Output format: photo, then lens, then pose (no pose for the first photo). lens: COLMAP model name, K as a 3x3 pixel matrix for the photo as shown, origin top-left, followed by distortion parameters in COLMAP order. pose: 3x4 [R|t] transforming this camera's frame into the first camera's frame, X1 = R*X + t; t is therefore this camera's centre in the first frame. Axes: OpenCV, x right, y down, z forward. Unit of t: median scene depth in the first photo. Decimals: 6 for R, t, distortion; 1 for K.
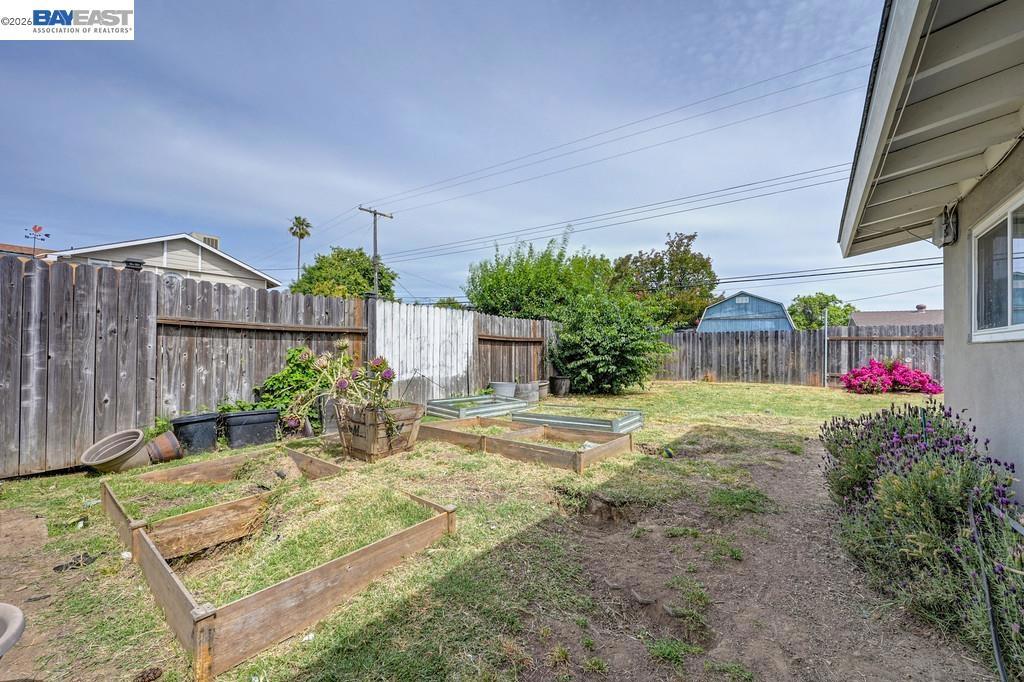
lens RADIAL K [[420.9, 0, 512.0], [0, 420.9, 341.0], [0, 0, 1]] dist [-0.000516, -0.000058]
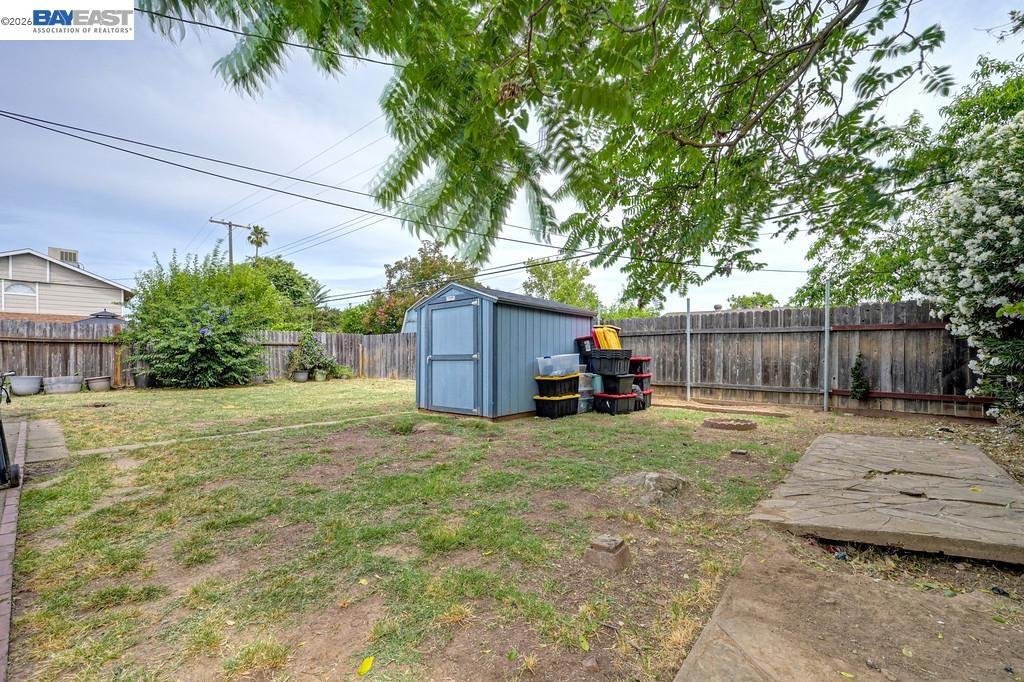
lens RADIAL K [[431.0, 0, 512.0], [0, 431.0, 341.0], [0, 0, 1]] dist [0.000079, 0.000014]
pose [[0.996828, -0.007889, -0.079192, 0.938875], [0.007445, 0.999955, -0.005891, 0.008590], [0.079235, 0.005283, 0.996842, -0.071004]]
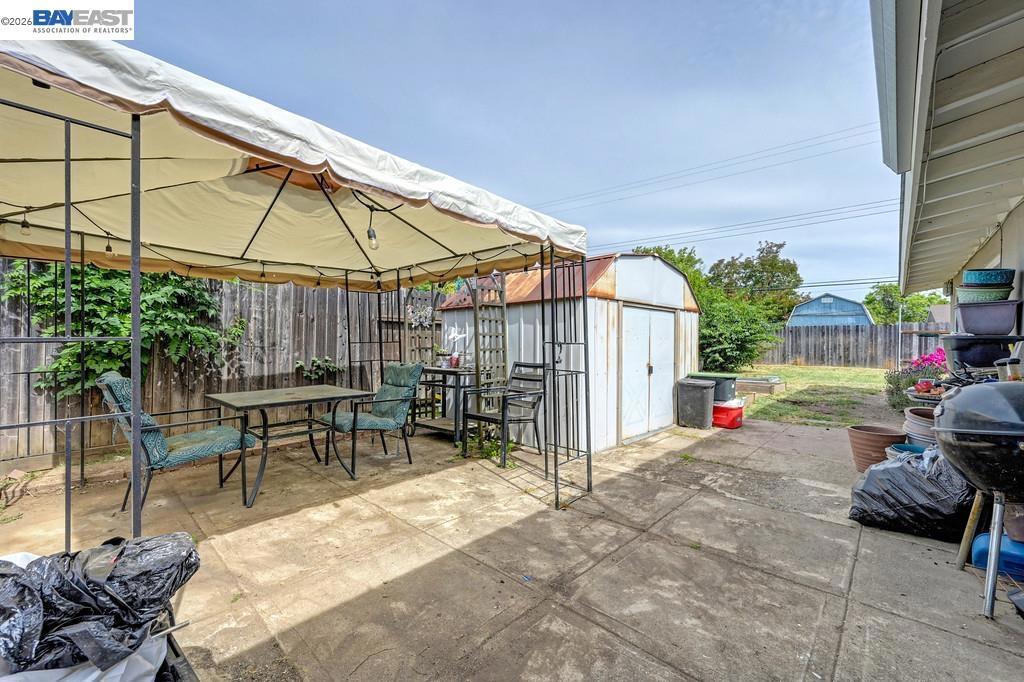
lens RADIAL K [[420.9, 0, 512.0], [0, 420.9, 341.0], [0, 0, 1]] dist [-0.000516, -0.000058]
pose [[0.993290, 0.003829, -0.115590, -0.260743], [-0.000778, 0.999650, 0.026427, -0.010423], [0.115651, -0.026160, 0.992945, -0.382740]]
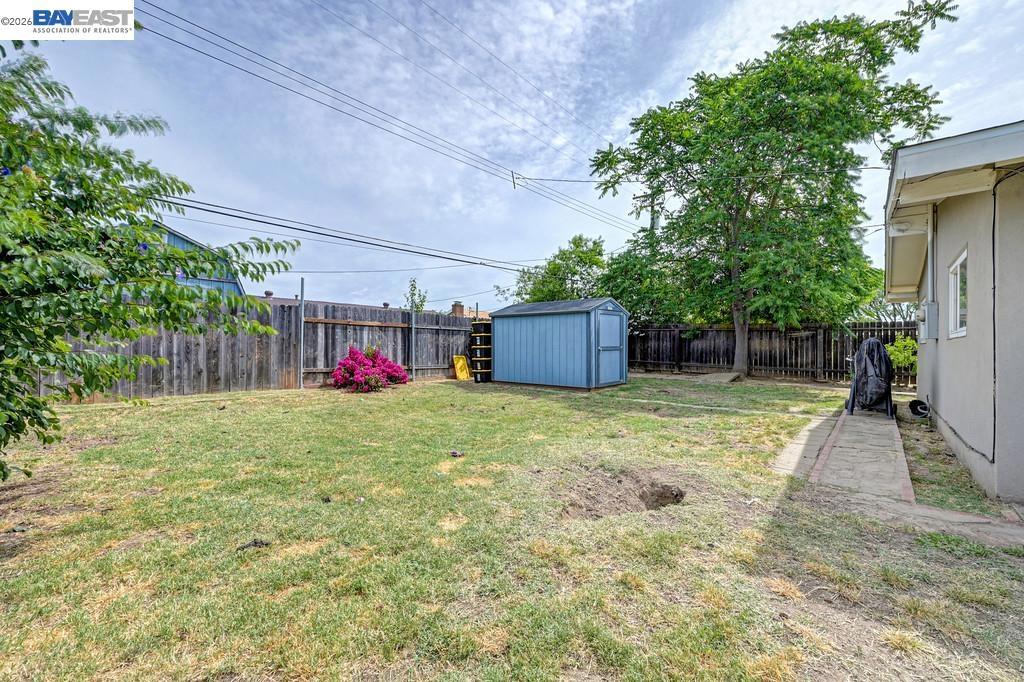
lens RADIAL K [[429.8, 0, 512.0], [0, 429.8, 341.0], [0, 0, 1]] dist [0.000083, -0.000041]
pose [[0.084960, 0.000750, 0.996384, 0.050759], [-0.032761, 0.999461, 0.002041, 0.015866], [-0.995846, -0.032816, 0.084939, 0.546412]]
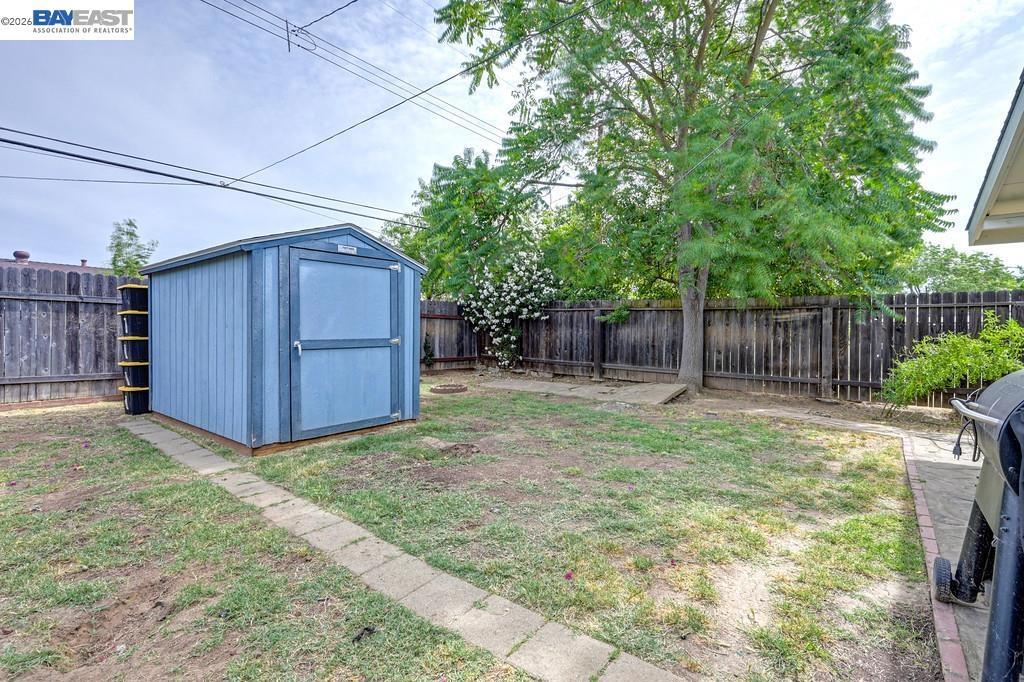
lens RADIAL K [[464.0, 0, 511.0], [0, 464.0, 328.8], [0, 0, 1]] dist [0.000956, 0.000156]
pose [[0.052366, -0.000108, 0.998628, 0.482046], [-0.036208, 0.999342, 0.002007, 0.008397], [-0.997971, -0.036263, 0.052328, 0.296325]]
